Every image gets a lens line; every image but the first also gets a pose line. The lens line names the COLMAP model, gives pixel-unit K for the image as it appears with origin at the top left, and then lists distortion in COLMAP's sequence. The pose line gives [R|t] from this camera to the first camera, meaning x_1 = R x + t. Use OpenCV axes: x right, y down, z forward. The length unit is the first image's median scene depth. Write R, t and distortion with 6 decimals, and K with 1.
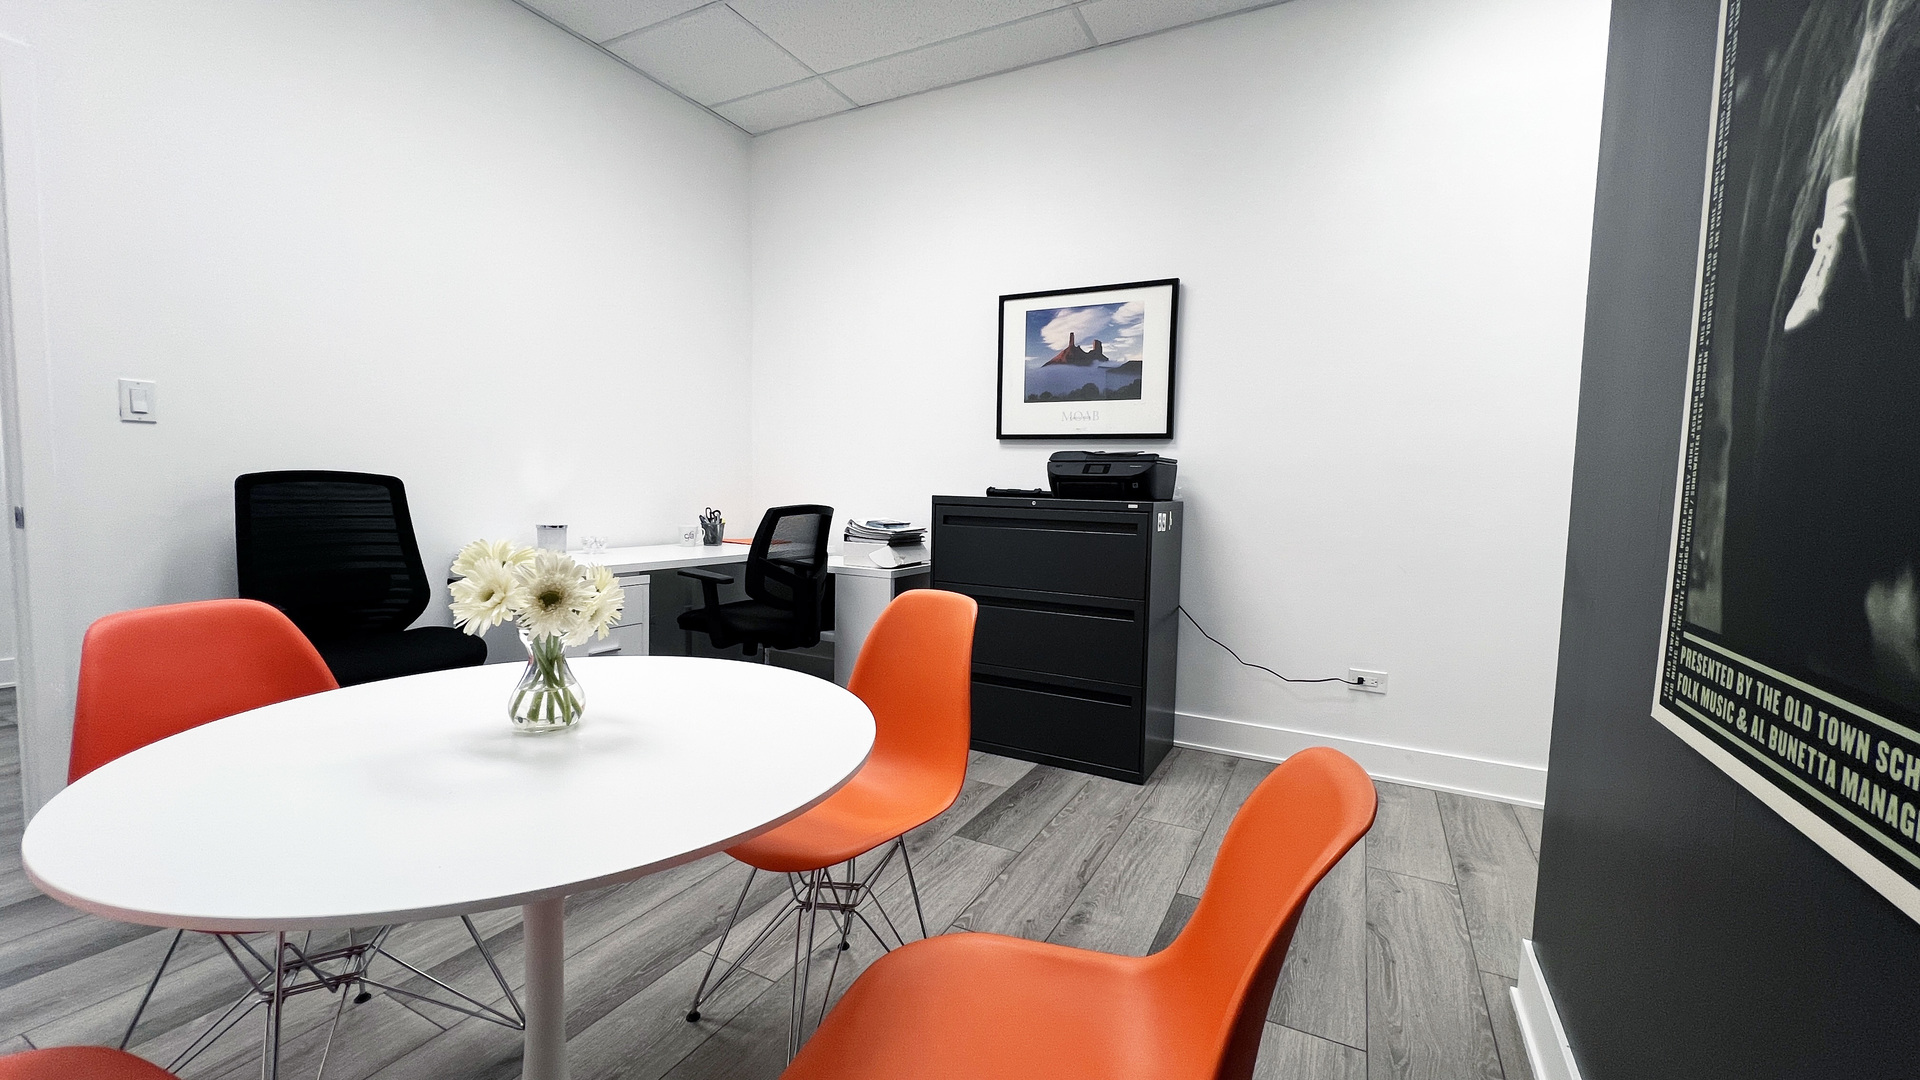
lens RADIAL K [[767.5, 0, 953.3], [0, 767.5, 540.0], [0, 0, 1]] dist [-0.002999, 0.000697]
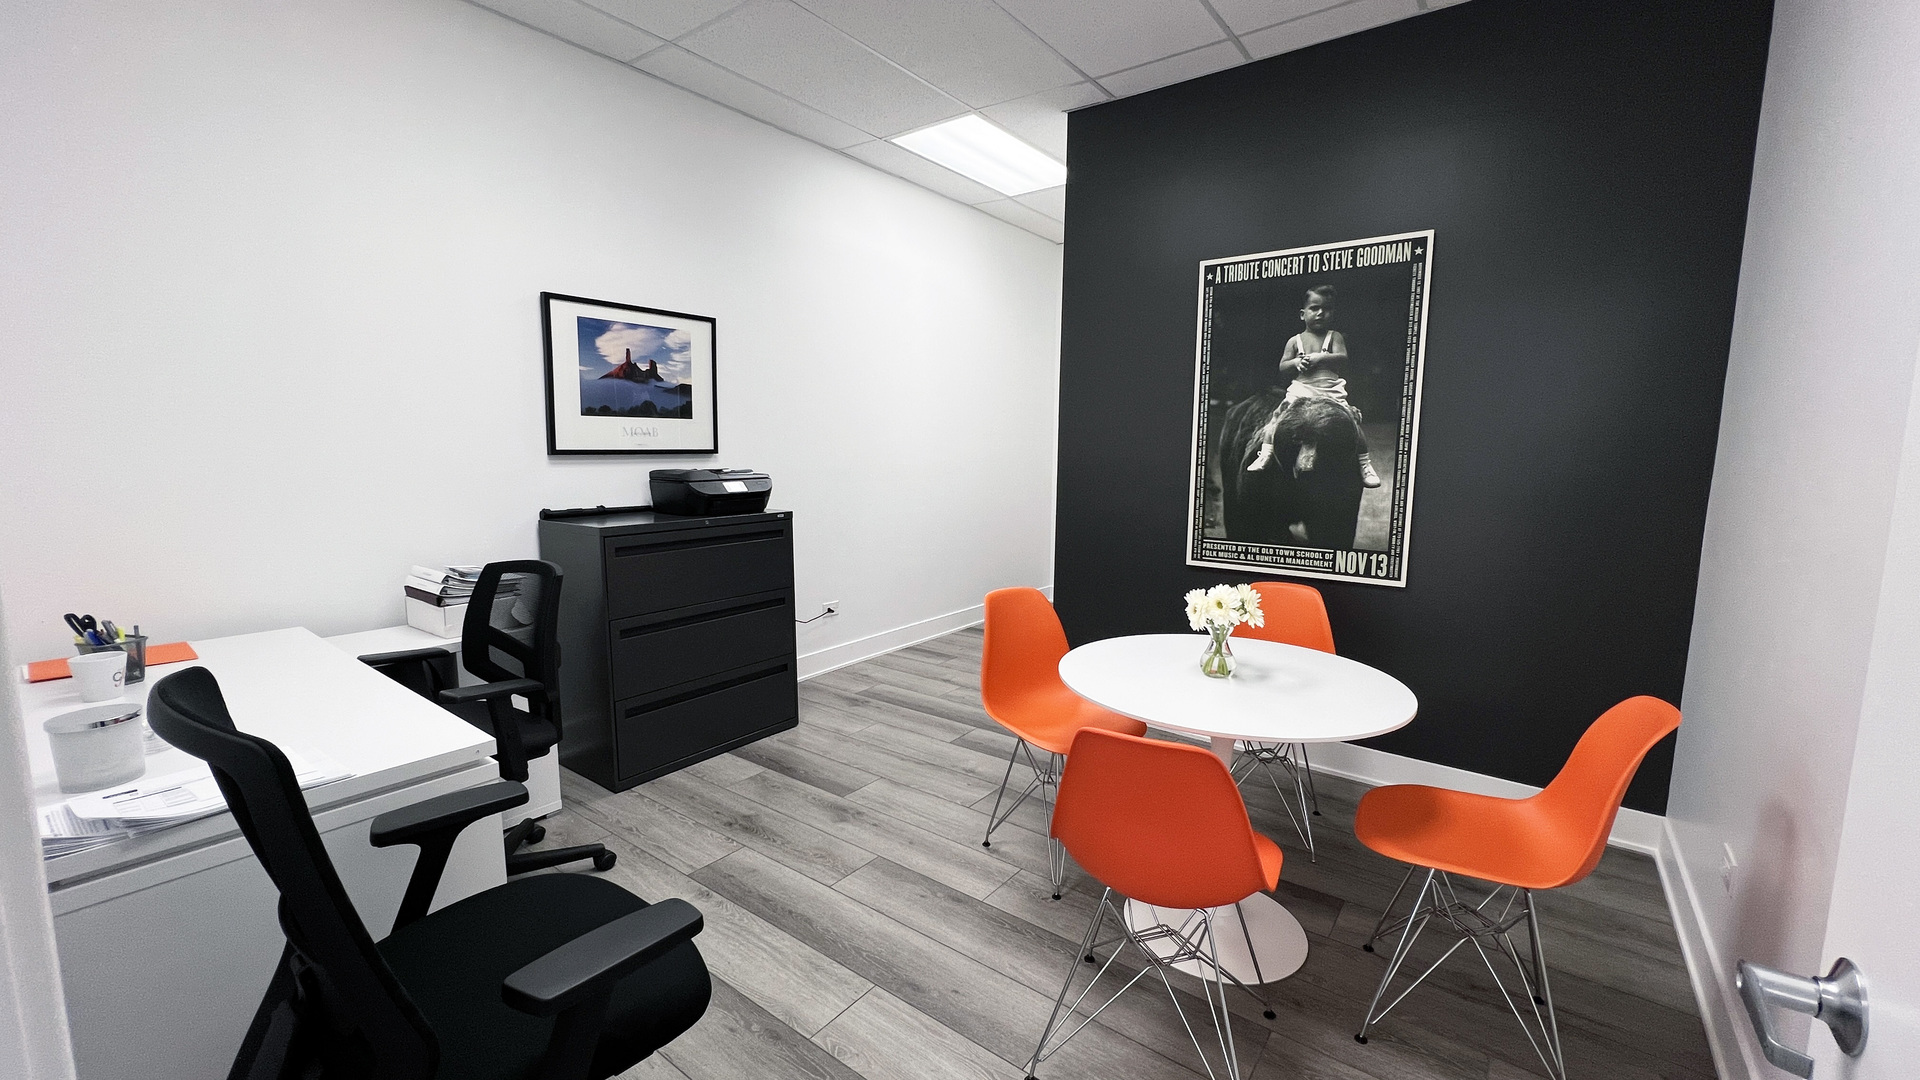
lens RADIAL K [[767.5, 0, 960.4], [0, 767.5, 546.4], [0, 0, 1]] dist [-0.002999, 0.000697]
pose [[0.159358, -0.157453, 0.974584, -0.813512], [0.070258, 0.986505, 0.147891, -0.136111], [-0.984718, 0.044905, 0.168270, 0.425126]]
